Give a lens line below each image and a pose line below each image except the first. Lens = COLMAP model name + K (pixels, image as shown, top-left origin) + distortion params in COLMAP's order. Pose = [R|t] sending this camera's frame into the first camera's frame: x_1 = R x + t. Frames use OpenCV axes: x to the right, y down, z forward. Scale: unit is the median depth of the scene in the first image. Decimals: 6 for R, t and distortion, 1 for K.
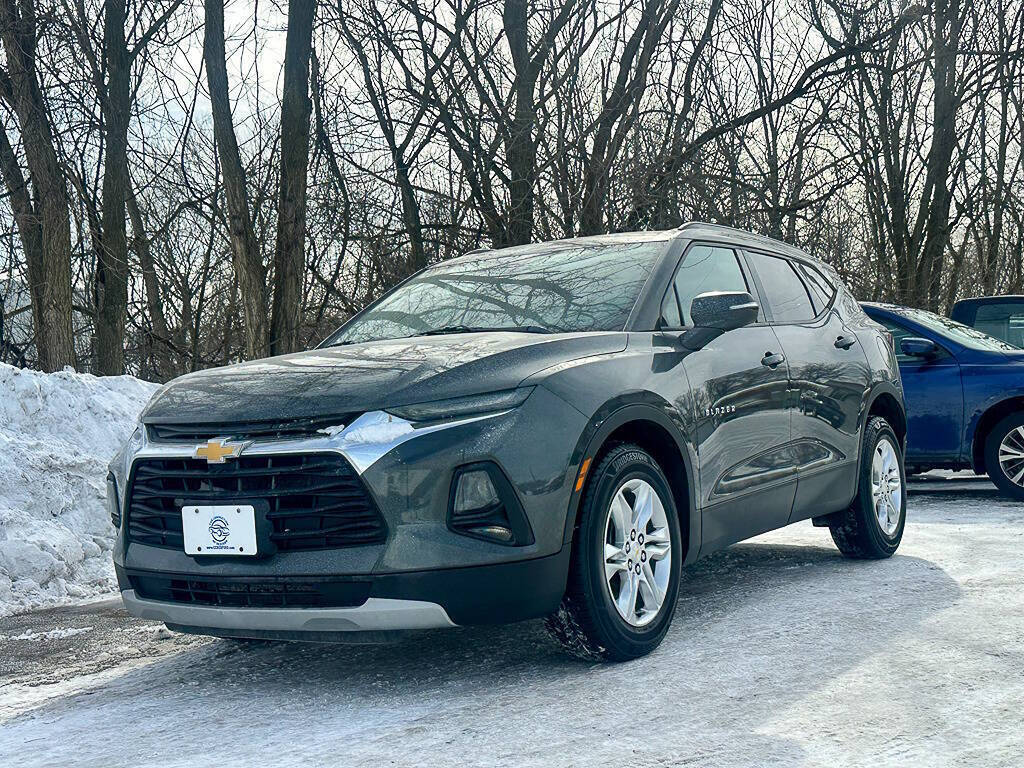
lens RADIAL K [[1215.0, 0, 512.0], [0, 1215.0, 384.0], [0, 0, 1]] dist [0.178811, -0.364532]
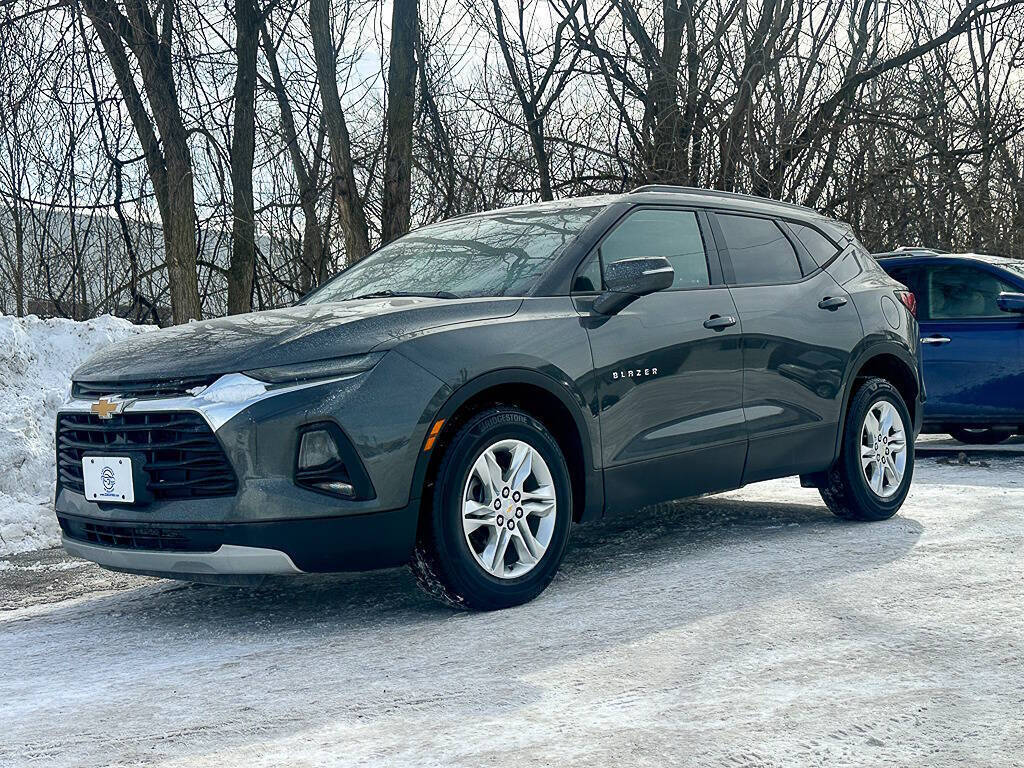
lens RADIAL K [[1215.0, 0, 512.0], [0, 1215.0, 384.0], [0, 0, 1]] dist [0.178811, -0.364532]
pose [[0.987601, 0.011871, -0.156535, 0.291316], [-0.005389, 0.999113, 0.041770, -0.014540], [0.156892, -0.040408, 0.986789, -0.032816]]
